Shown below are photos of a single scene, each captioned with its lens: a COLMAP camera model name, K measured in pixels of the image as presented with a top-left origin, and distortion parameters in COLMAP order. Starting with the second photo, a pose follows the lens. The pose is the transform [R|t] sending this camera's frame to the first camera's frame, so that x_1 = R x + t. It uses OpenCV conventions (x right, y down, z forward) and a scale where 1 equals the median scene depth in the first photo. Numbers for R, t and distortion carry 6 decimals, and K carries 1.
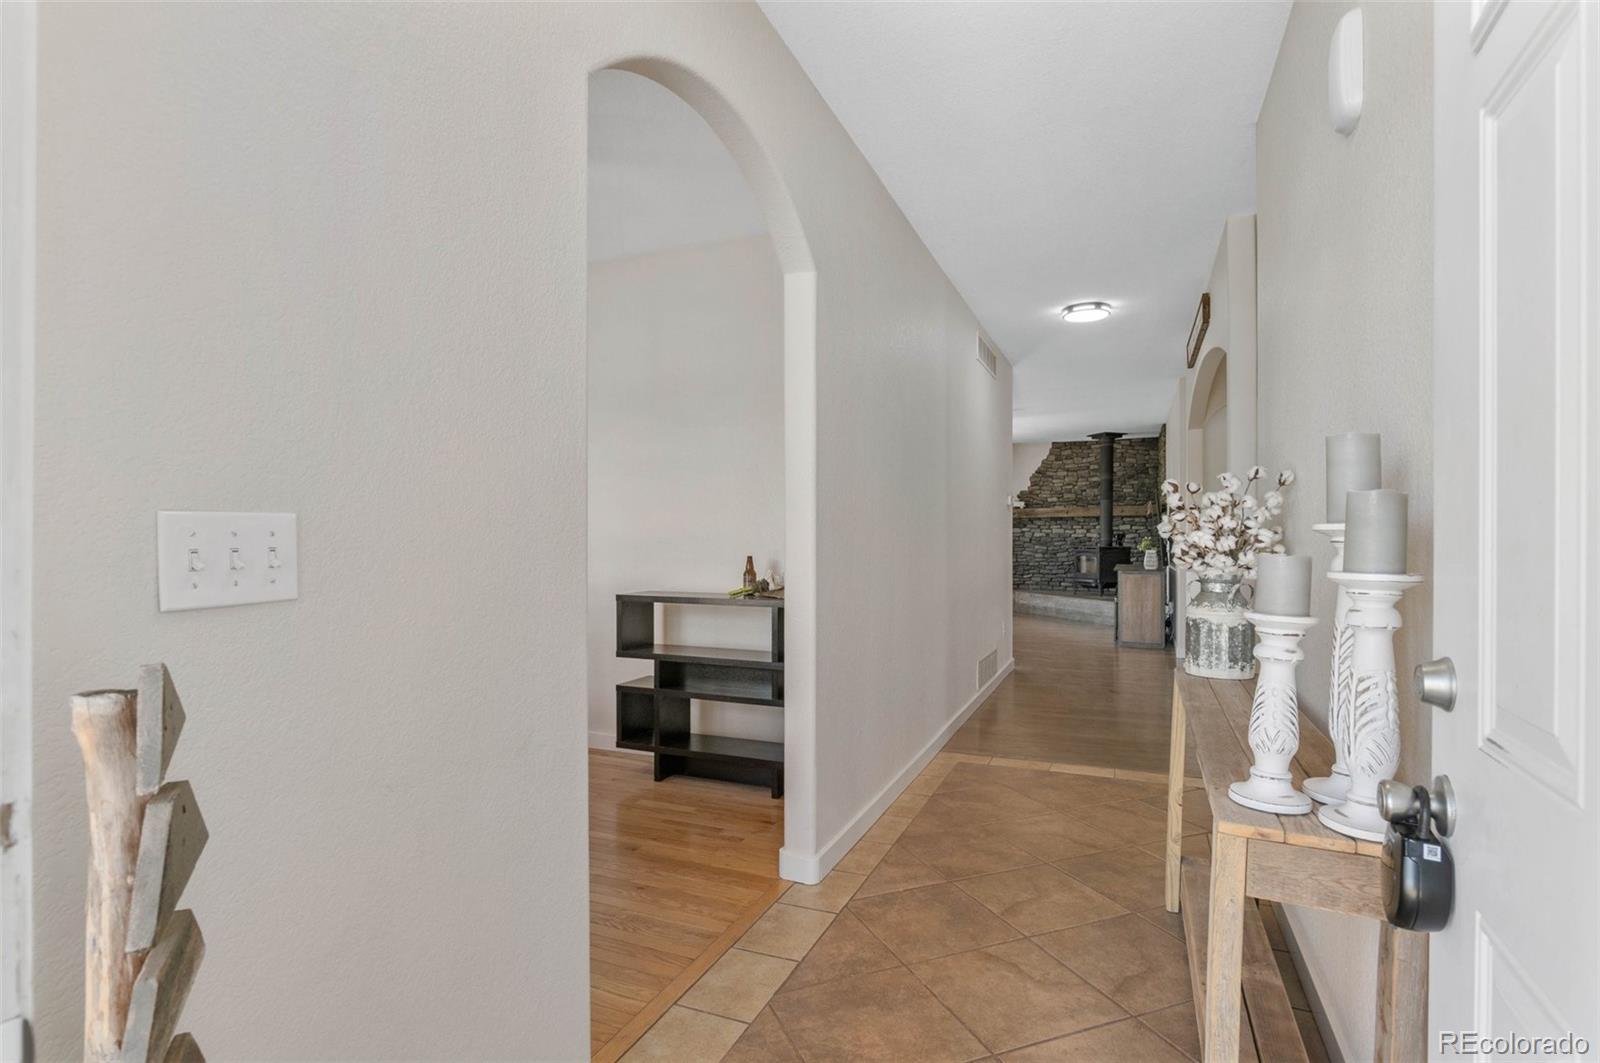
lens RADIAL K [[789.7, 0, 798.0], [0, 789.7, 541.9], [0, 0, 1]] dist [-0.008230, -0.000413]
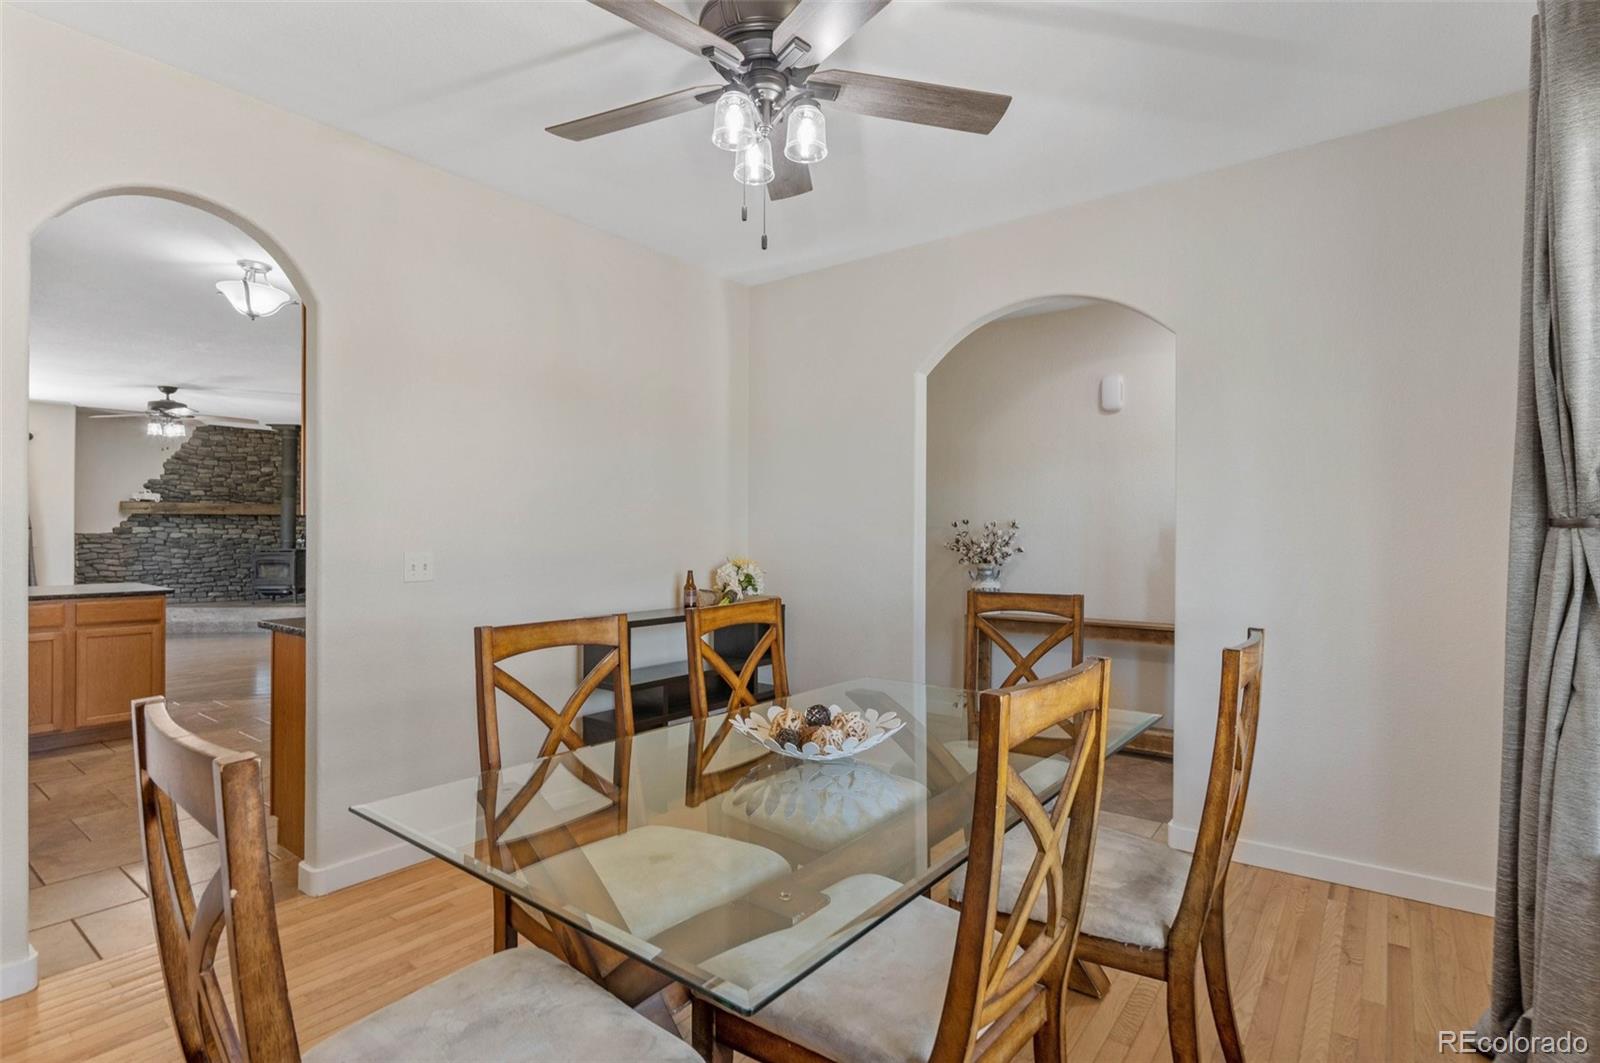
lens RADIAL K [[789.7, 0, 807.6], [0, 789.7, 530.0], [0, 0, 1]] dist [-0.008230, -0.000413]
pose [[0.244314, 0.005864, 0.969678, -0.324503], [0.001030, 0.999980, -0.006307, -0.009164], [-0.969696, 0.002539, 0.244303, 0.185429]]
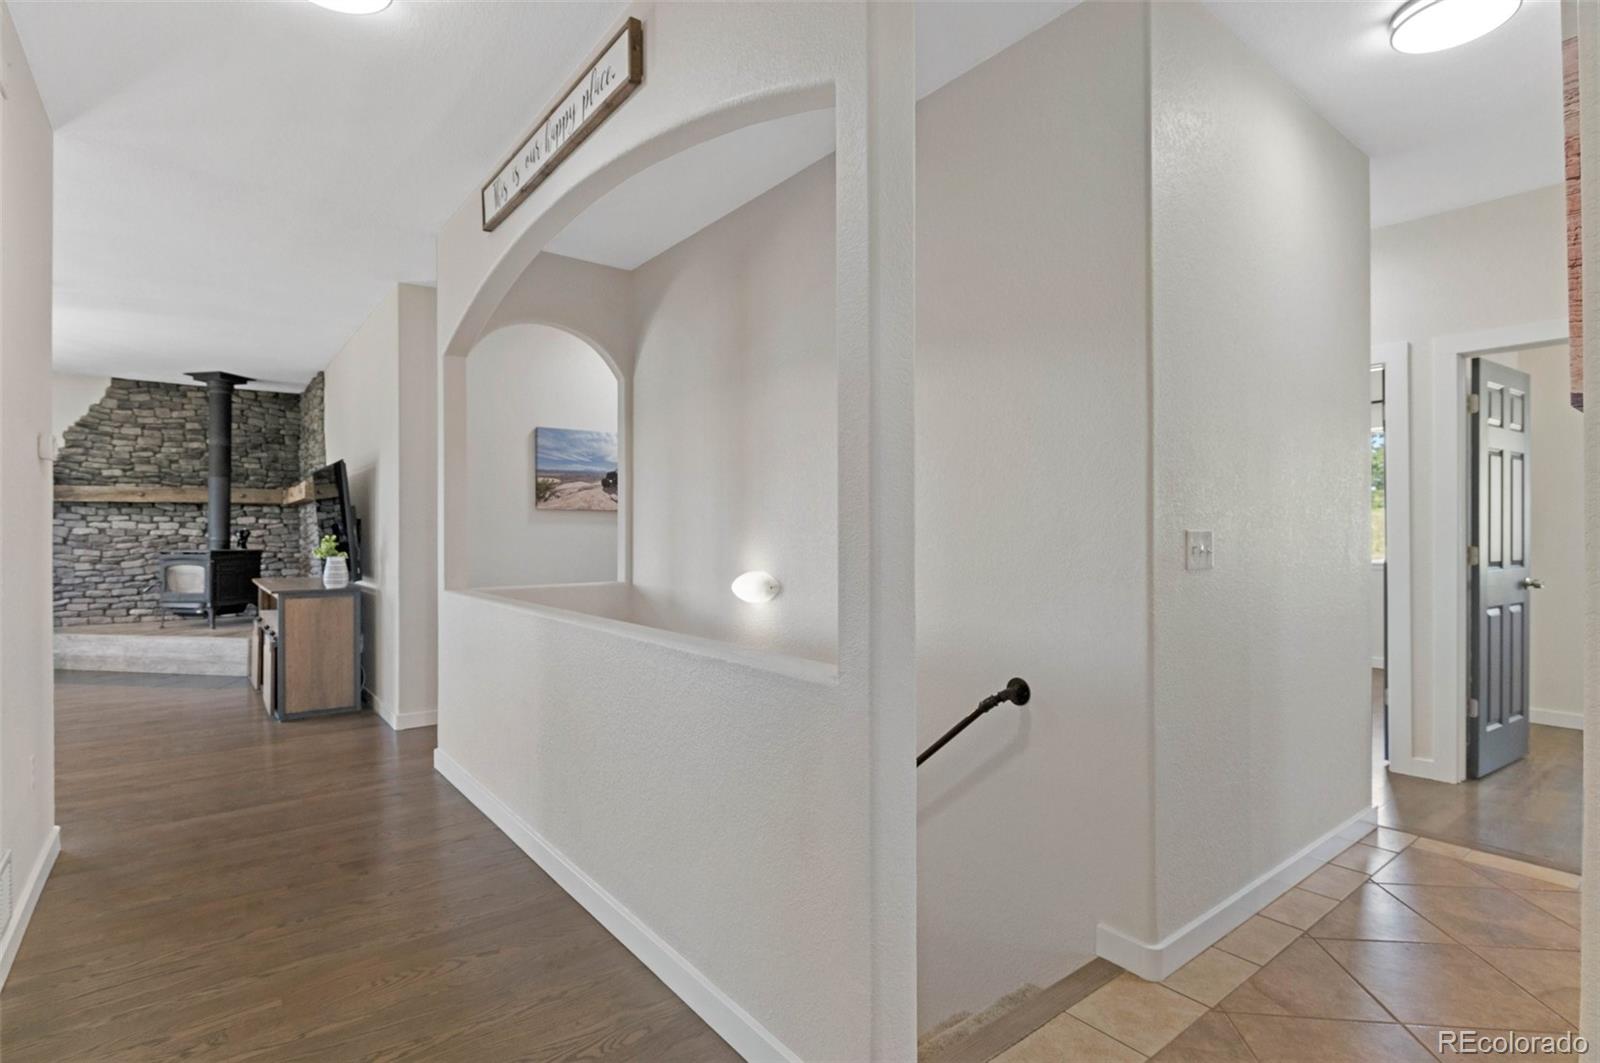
lens RADIAL K [[789.7, 0, 794.3], [0, 789.7, 534.9], [0, 0, 1]] dist [-0.008230, -0.000413]
pose [[0.492103, -0.000151, 0.870537, 0.059129], [0.004501, 0.999987, -0.002371, -0.002481], [-0.870525, 0.005085, 0.492097, 0.258788]]
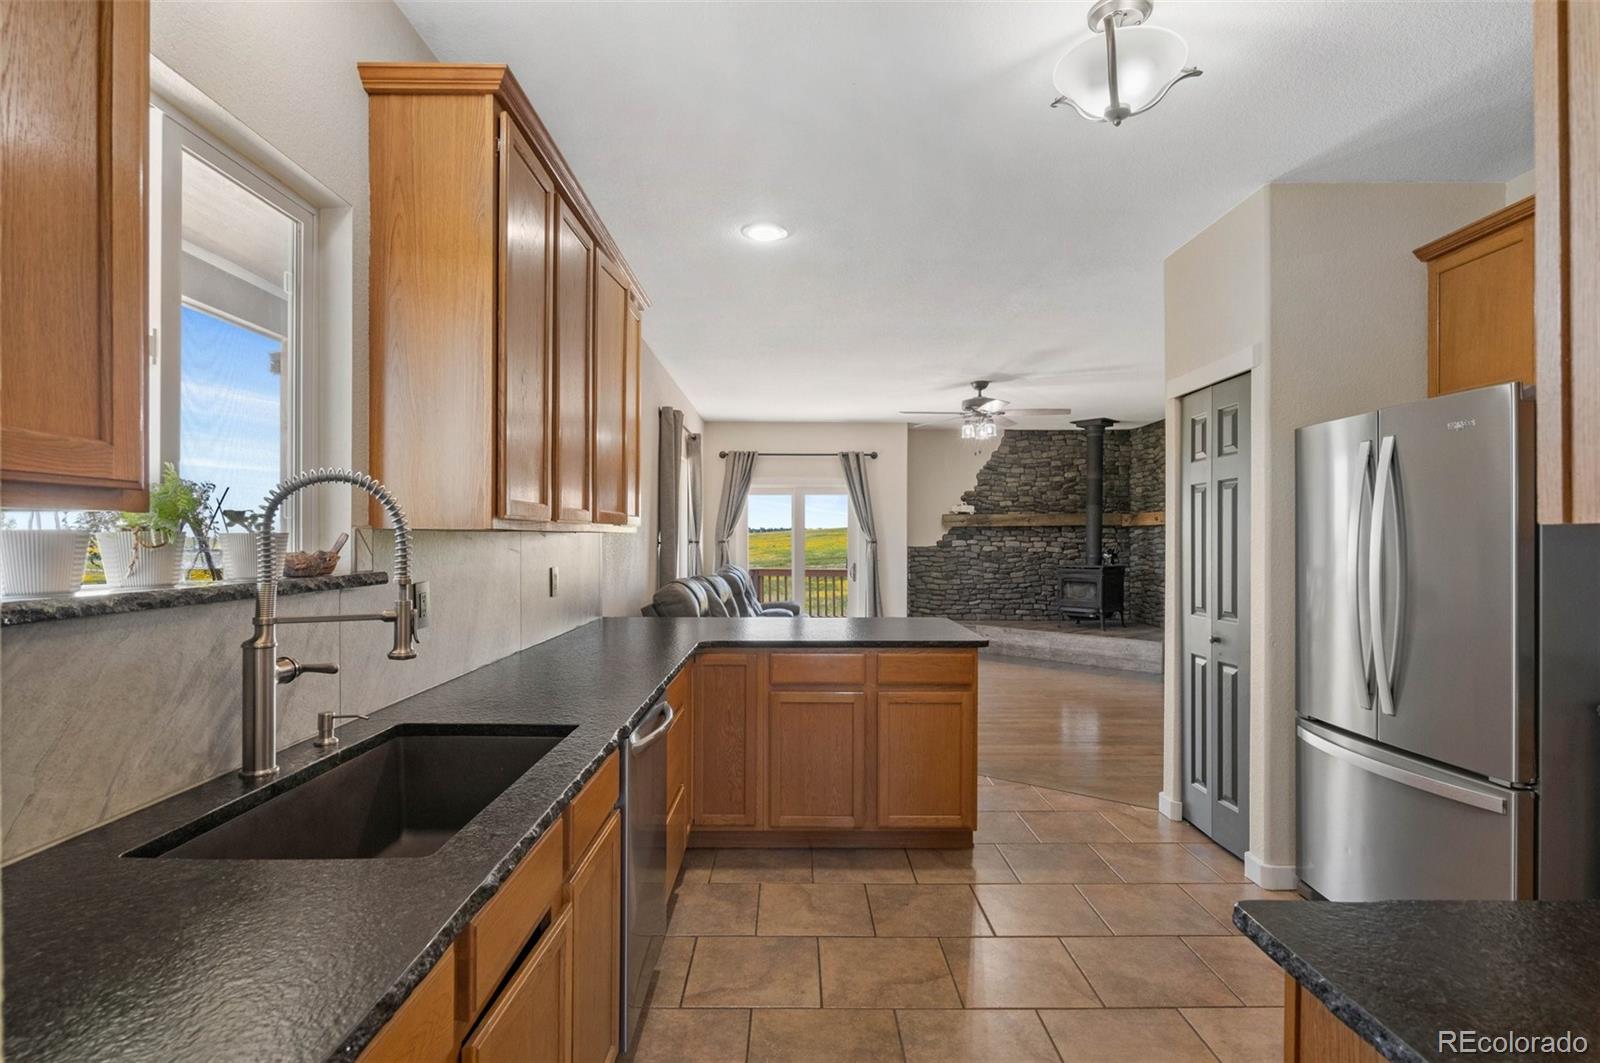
lens RADIAL K [[789.7, 0, 792.4], [0, 789.7, 541.5], [0, 0, 1]] dist [-0.008230, -0.000413]
pose [[0.918703, 0.001639, 0.394946, -0.181458], [-0.000667, 0.999996, -0.002599, -0.014351], [-0.394949, 0.002125, 0.918701, 0.377564]]
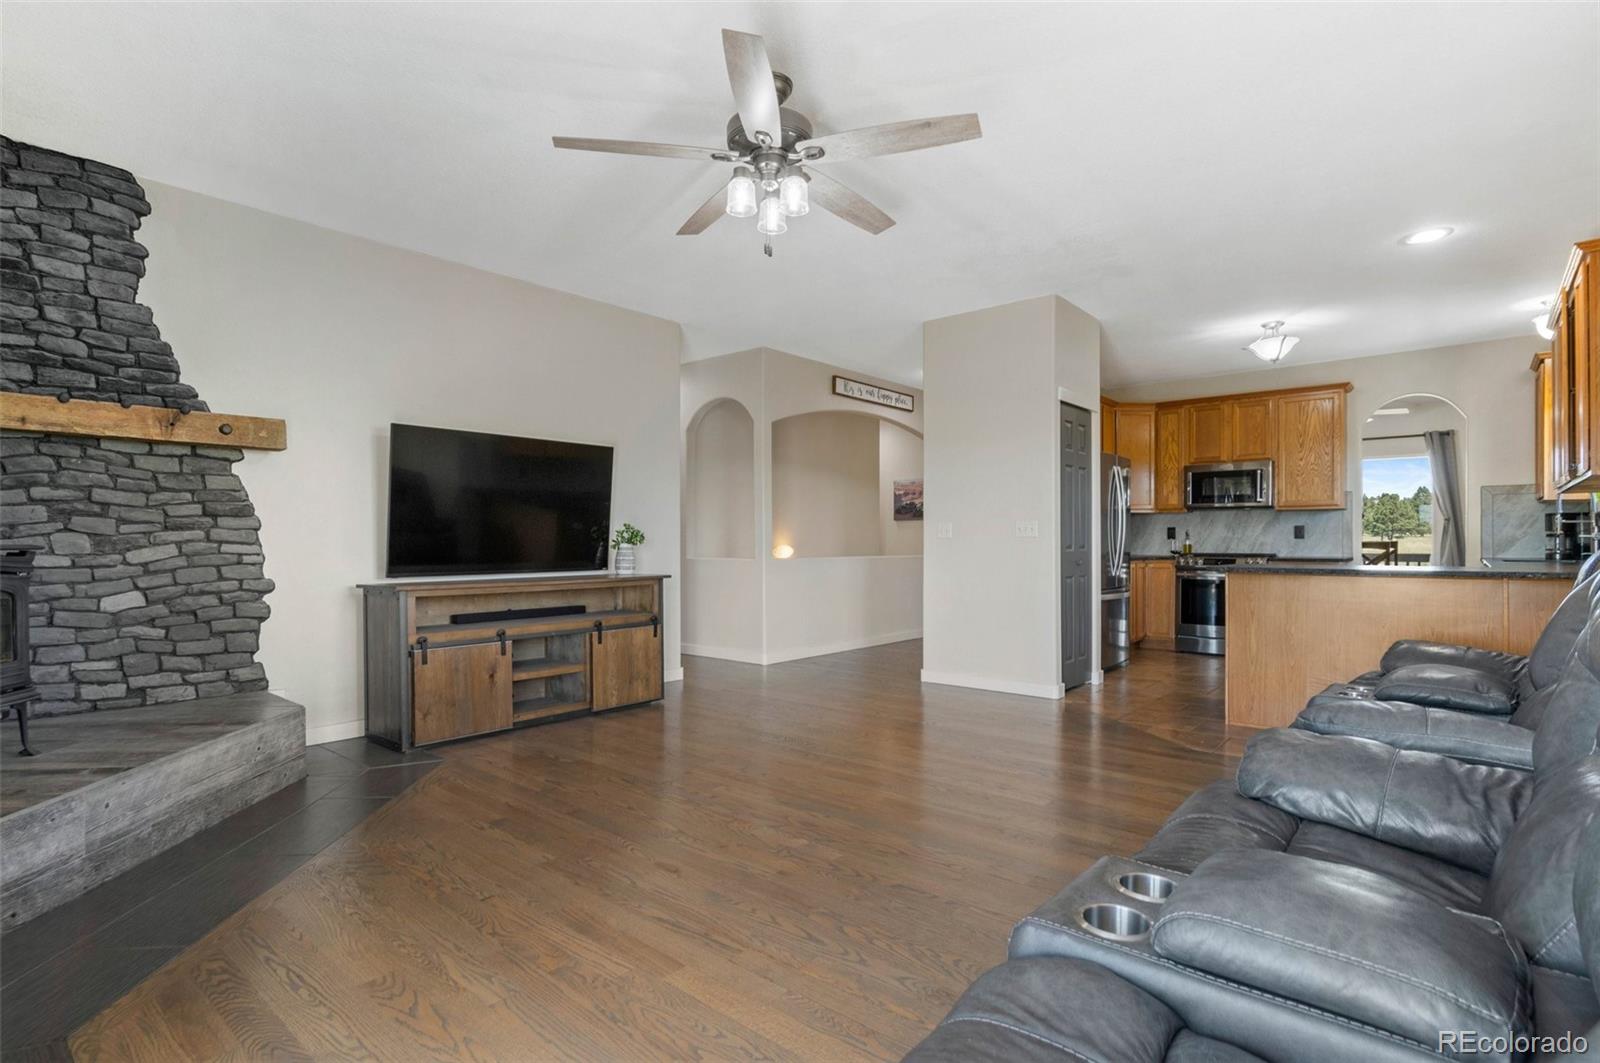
lens RADIAL K [[789.7, 0, 798.3], [0, 789.7, 545.2], [0, 0, 1]] dist [-0.008230, -0.000413]
pose [[-0.954023, 0.004052, 0.299707, 0.083923], [0.006695, 0.999947, 0.007794, 0.005451], [-0.299659, 0.009442, -0.953999, 1.055524]]
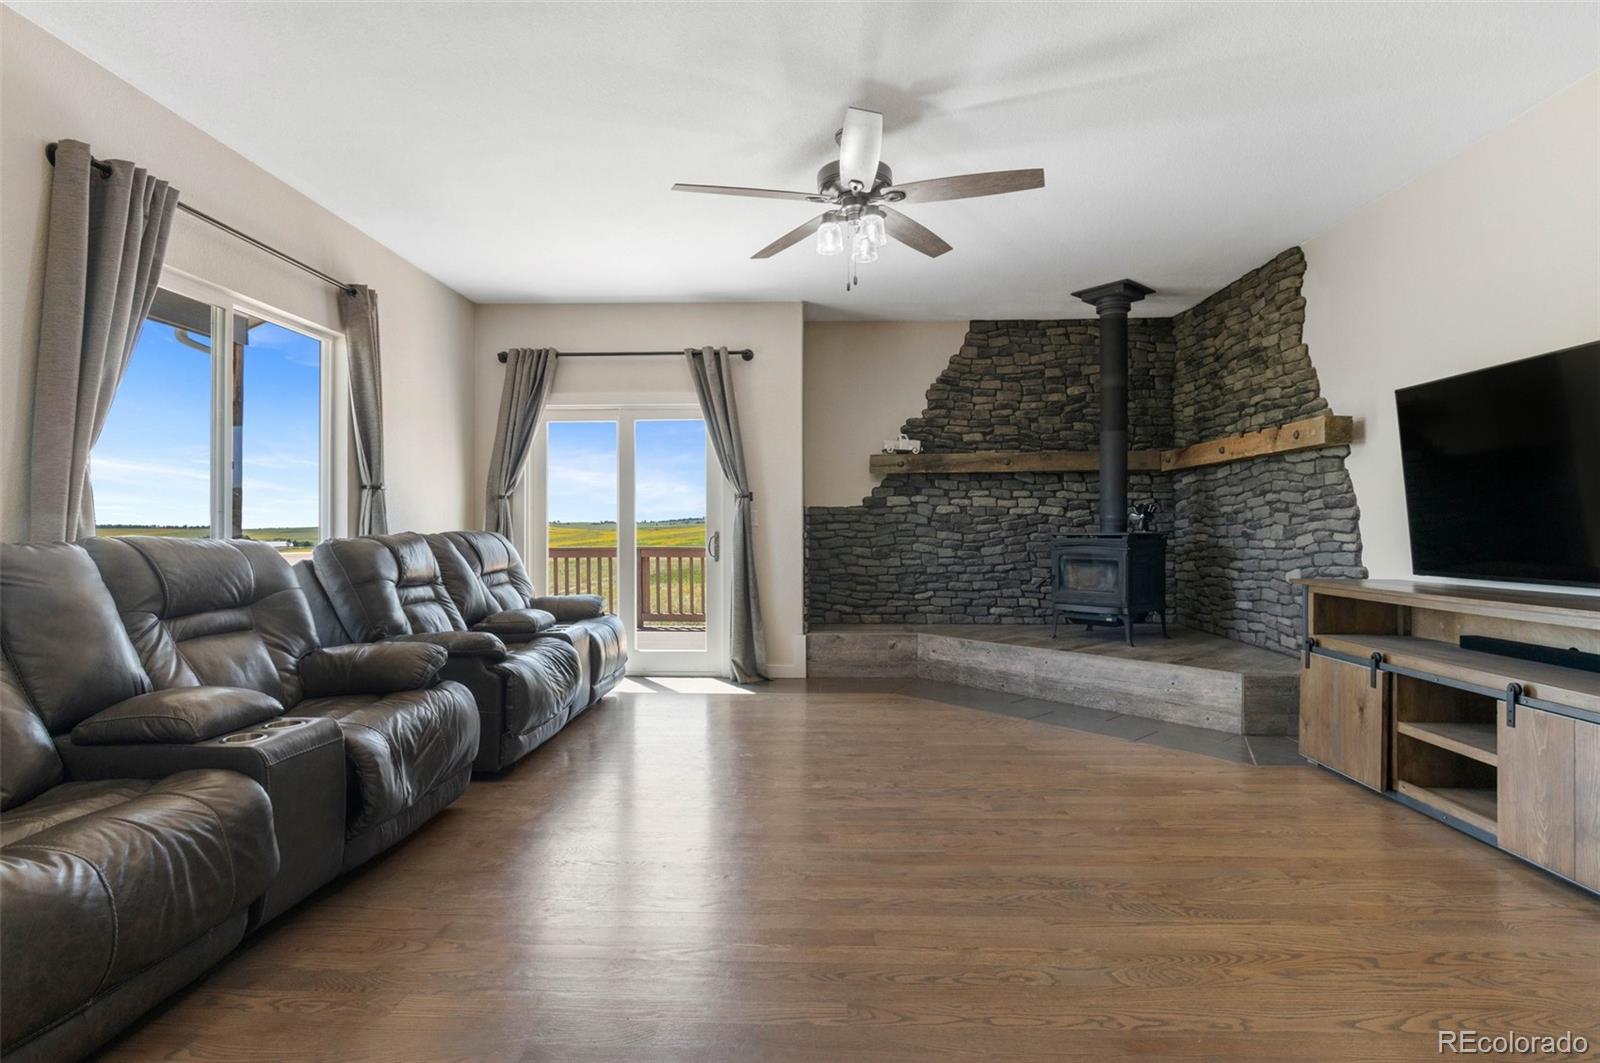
lens RADIAL K [[789.7, 0, 801.5], [0, 789.7, 519.8], [0, 0, 1]] dist [-0.008230, -0.000413]
pose [[0.930515, 0.003259, 0.366238, 0.047377], [0.003231, 0.999848, -0.017108, 0.005350], [-0.366239, 0.017103, 0.930364, 0.600226]]
